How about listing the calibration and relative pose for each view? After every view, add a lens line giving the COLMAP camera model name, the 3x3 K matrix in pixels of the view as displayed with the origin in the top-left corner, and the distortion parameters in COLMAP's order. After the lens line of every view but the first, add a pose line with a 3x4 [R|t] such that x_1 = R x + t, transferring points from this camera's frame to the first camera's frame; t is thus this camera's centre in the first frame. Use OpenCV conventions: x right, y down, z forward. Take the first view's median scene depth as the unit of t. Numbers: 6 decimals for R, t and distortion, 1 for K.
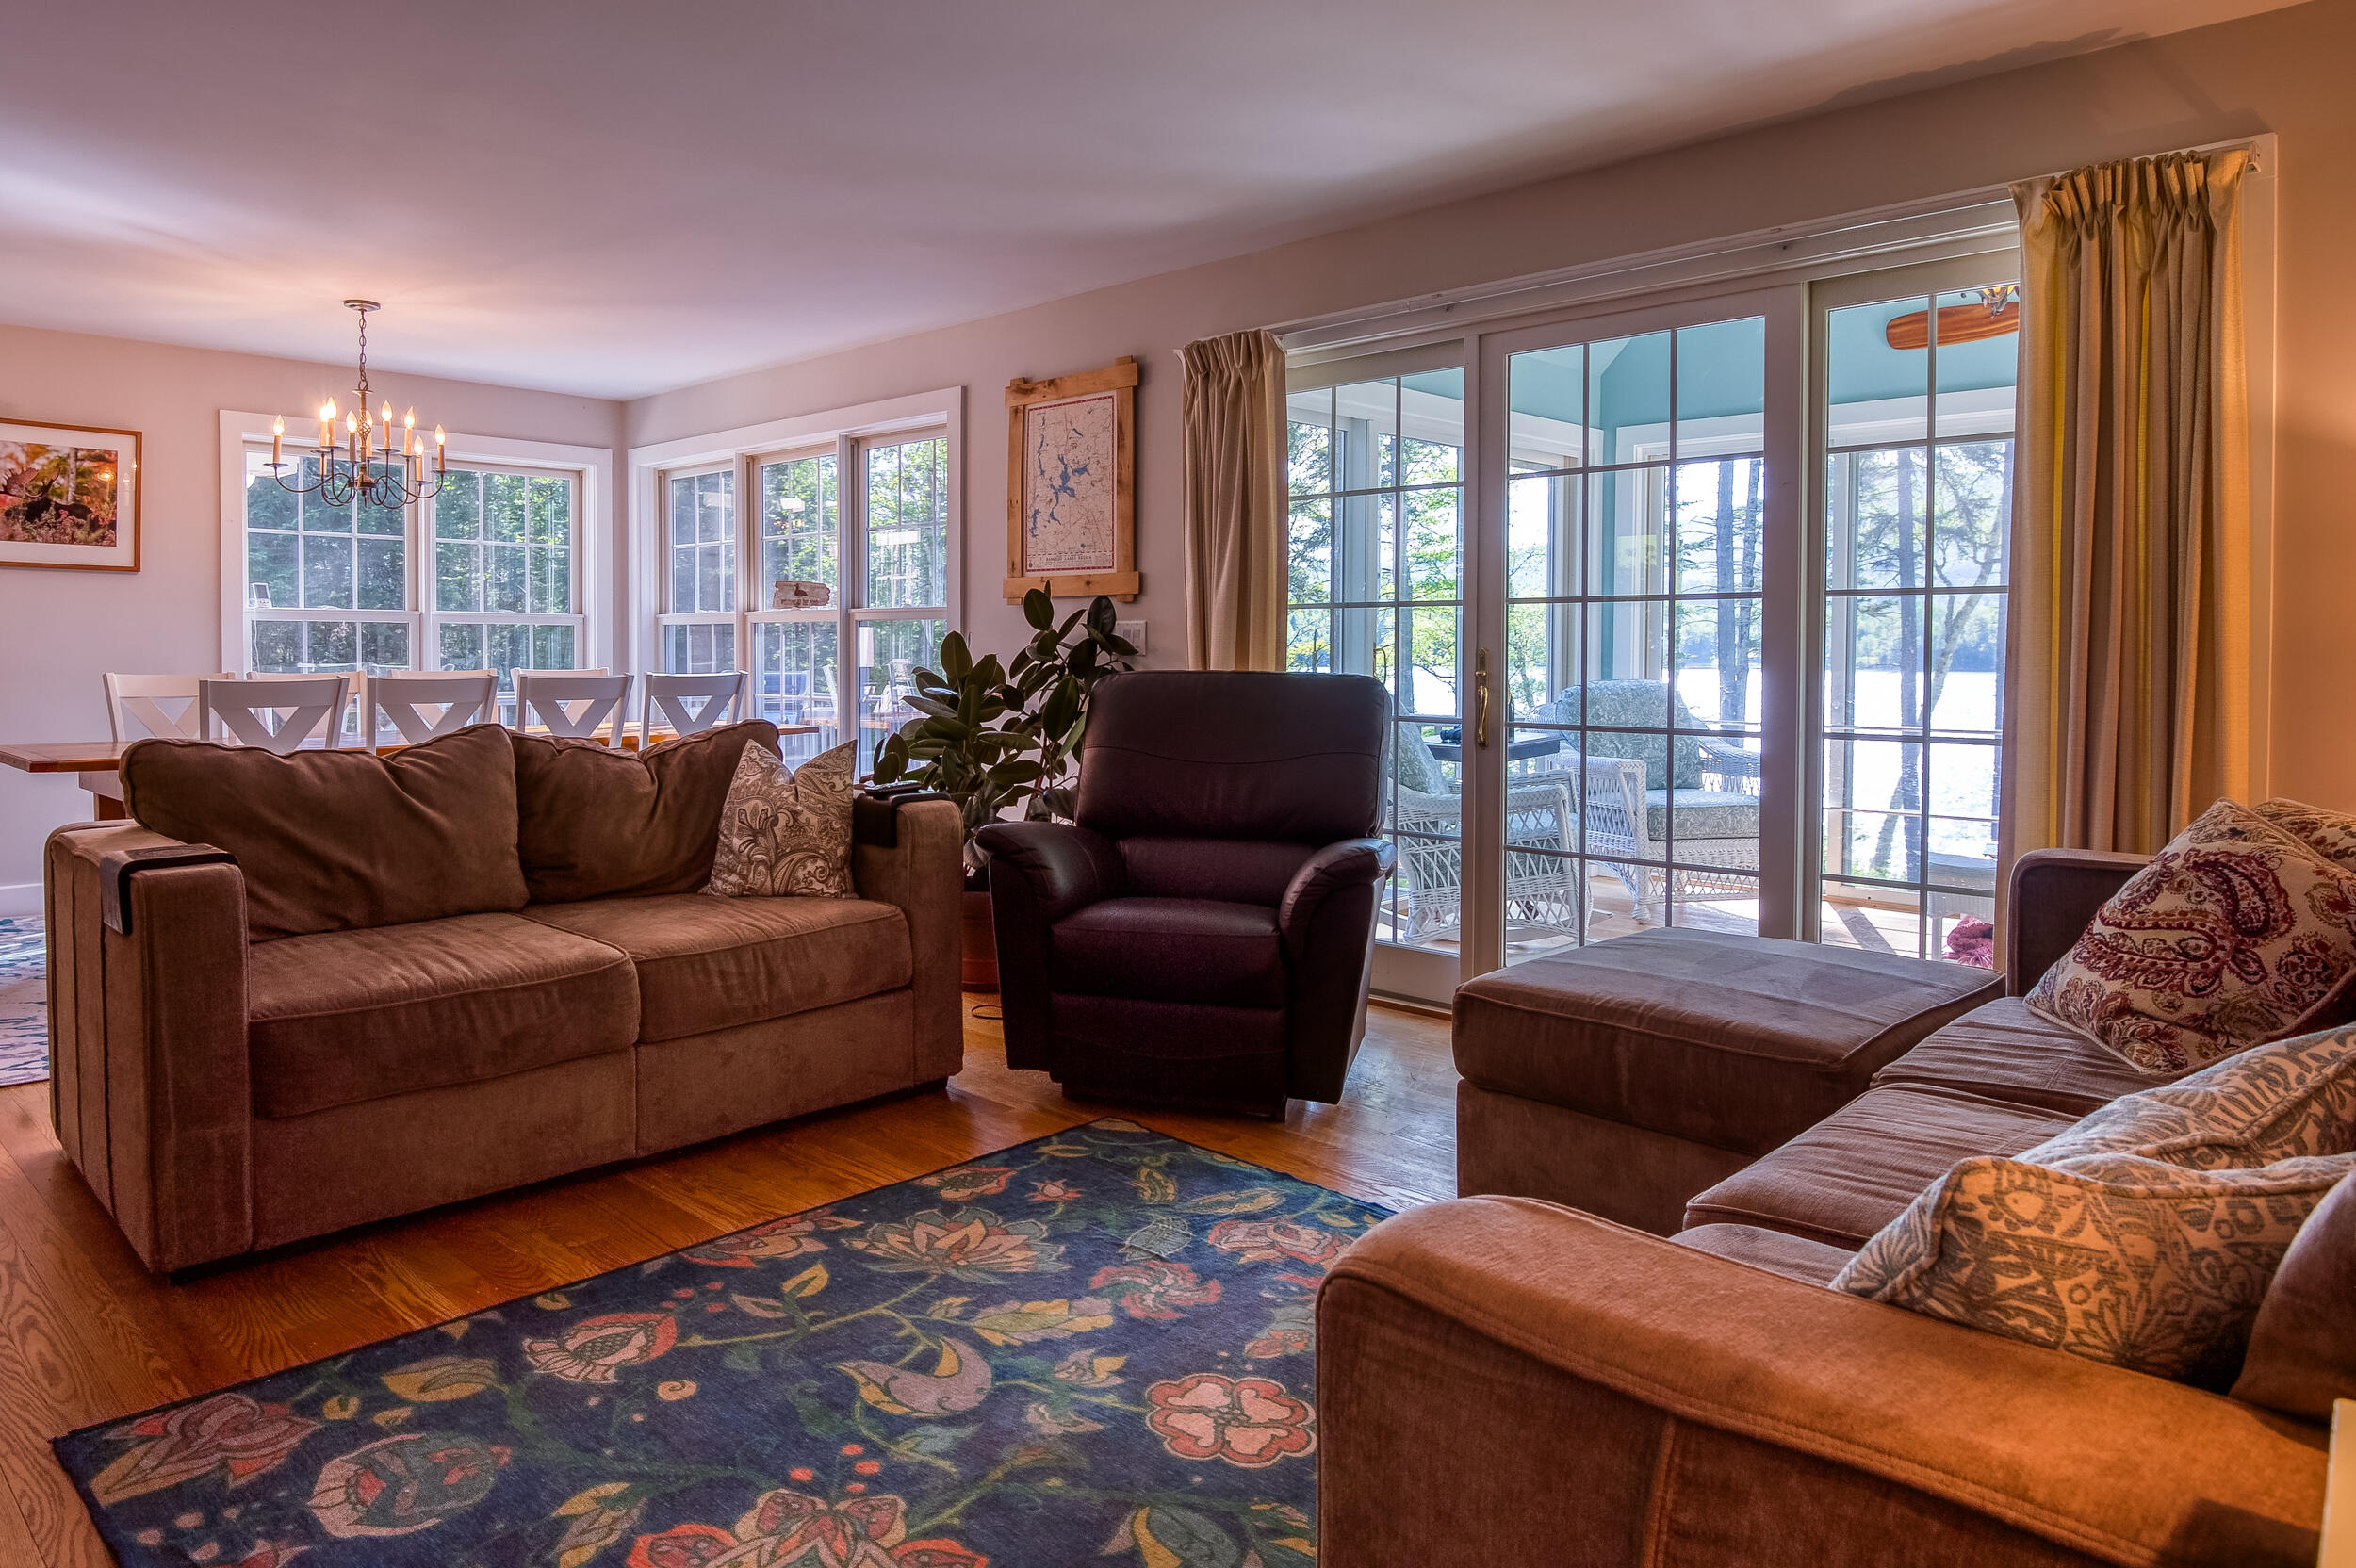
lens RADIAL K [[1490.7, 0, 1173.5], [0, 1490.7, 697.8], [0, 0, 1]] dist [-0.018241, -0.000782]
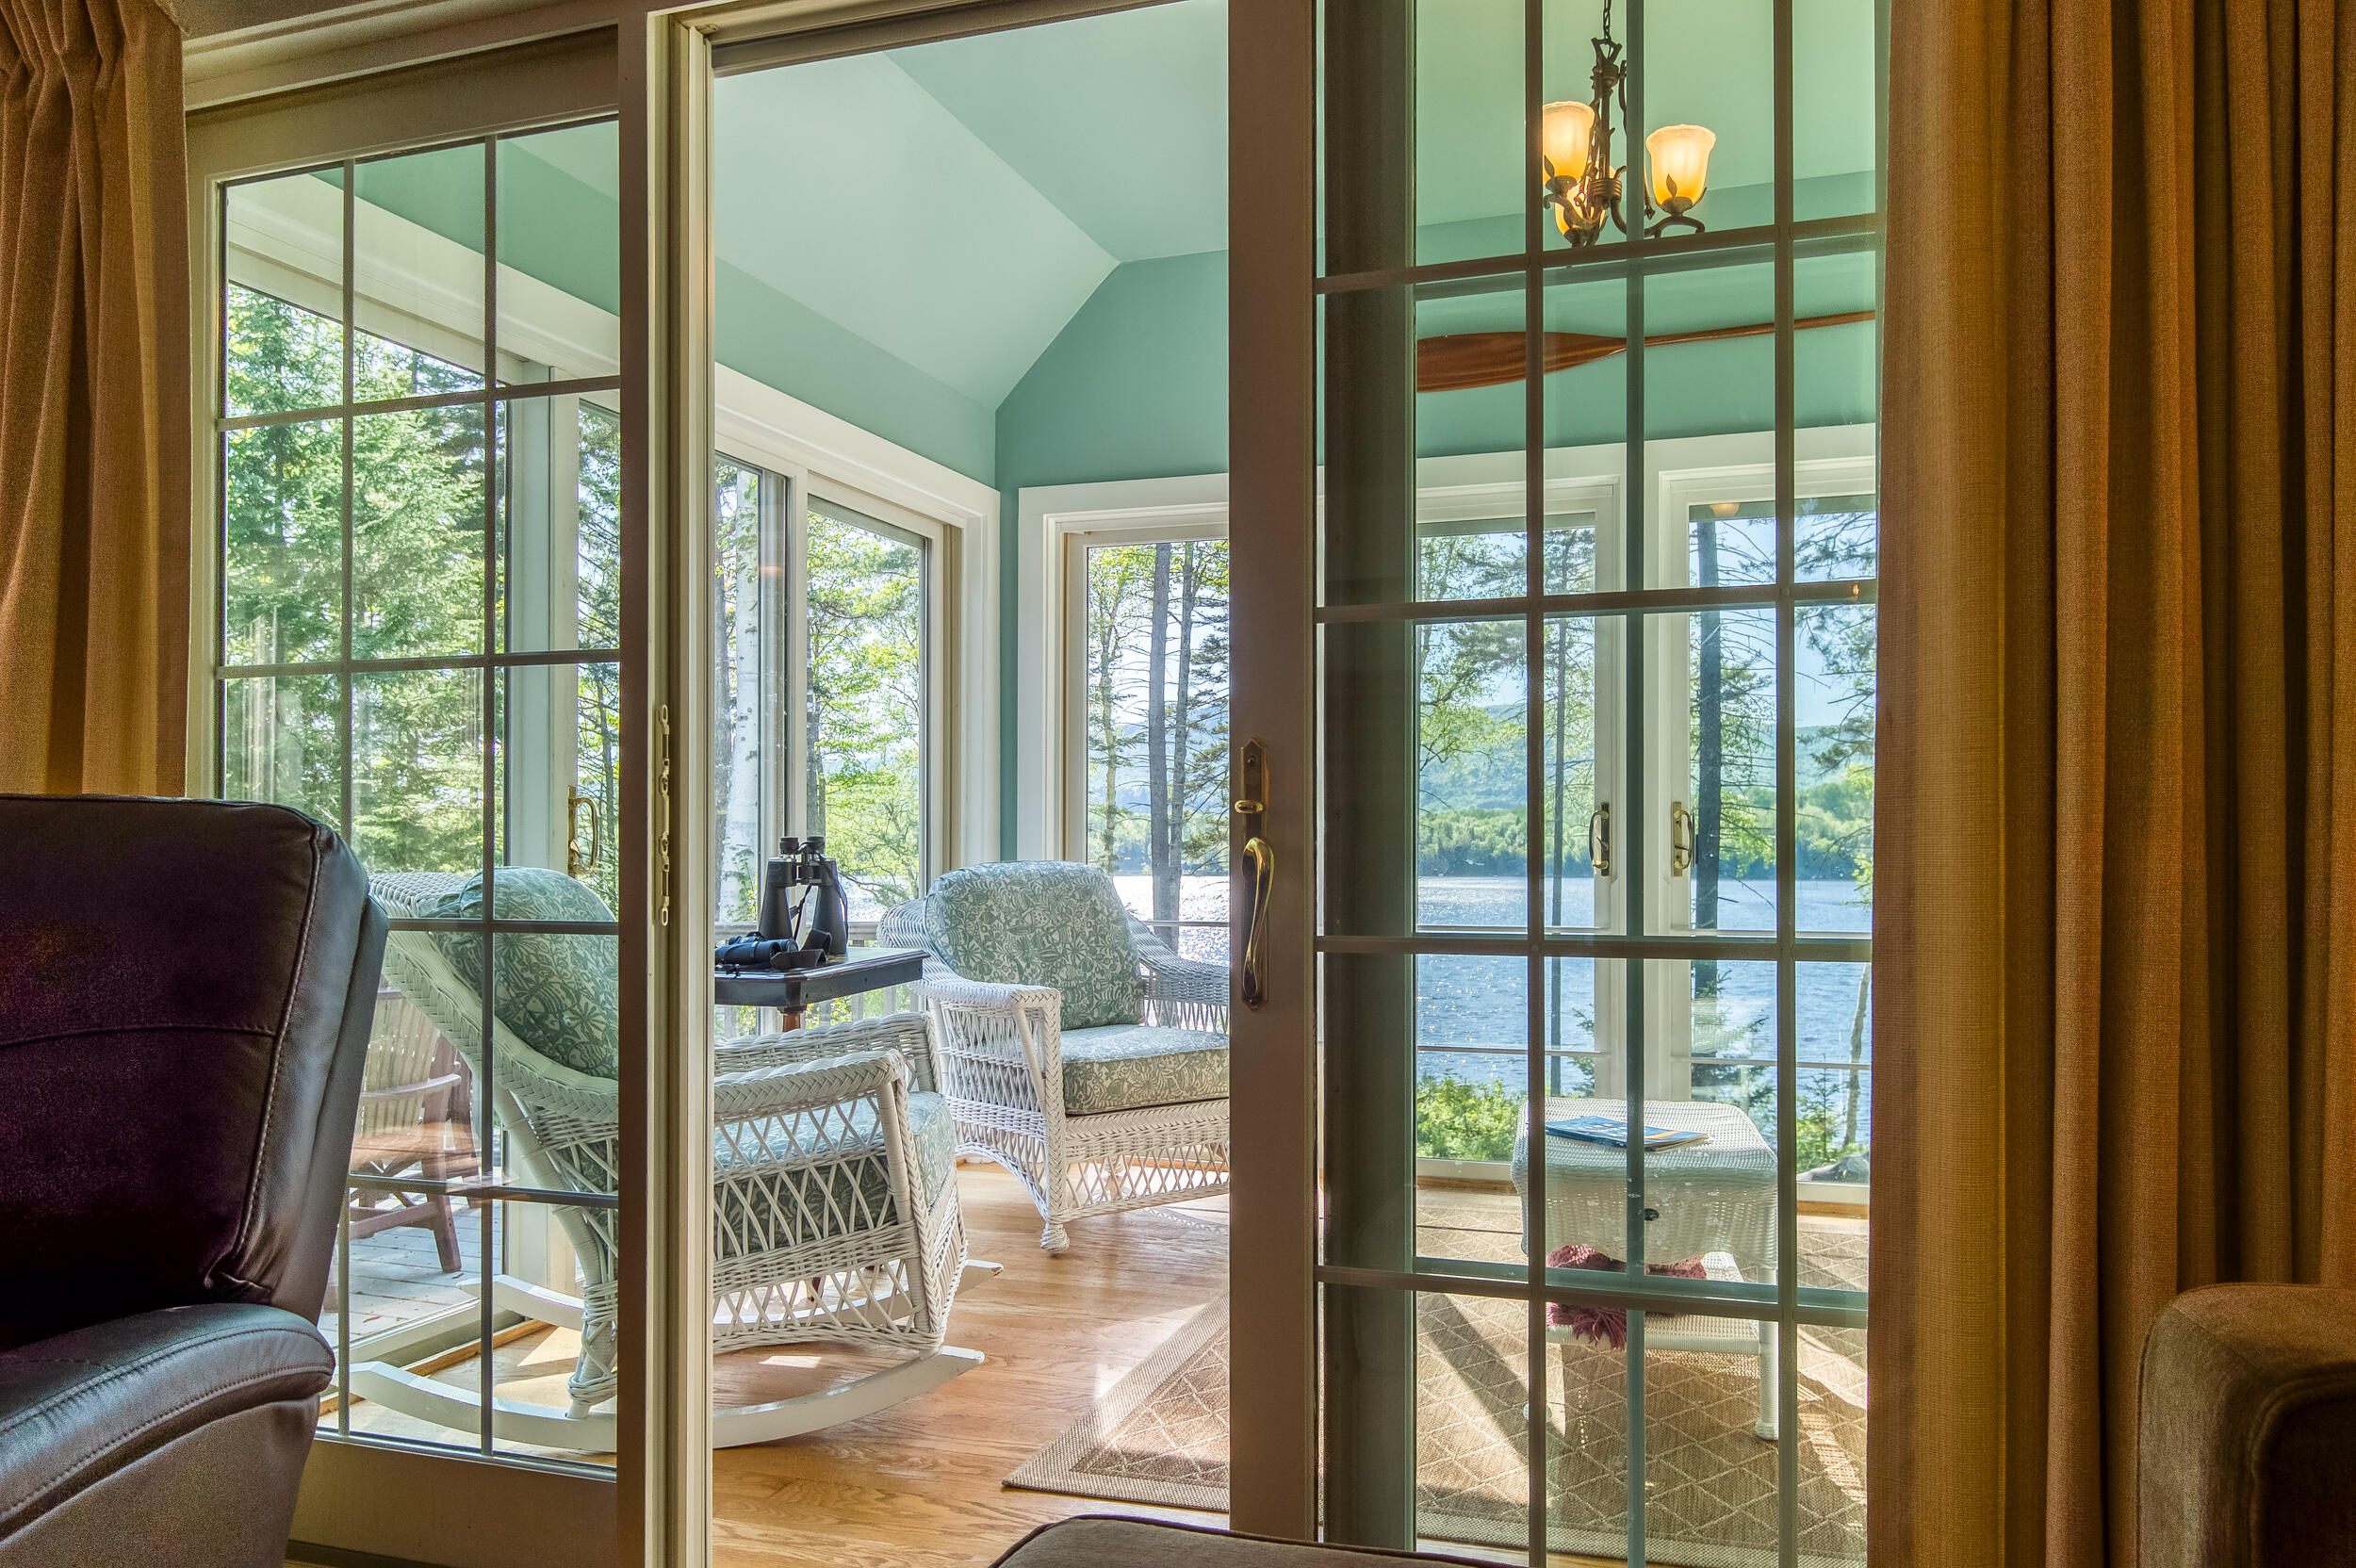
lens RADIAL K [[1549.8, 0, 1178.0], [0, 1549.8, 784.0], [0, 0, 1]] dist [0.002281, 0.000705]
pose [[0.932520, 0.015410, 0.360790, 0.372413], [0.012868, 0.997037, -0.075846, 0.020681], [-0.360890, 0.075370, 0.929558, 1.082705]]
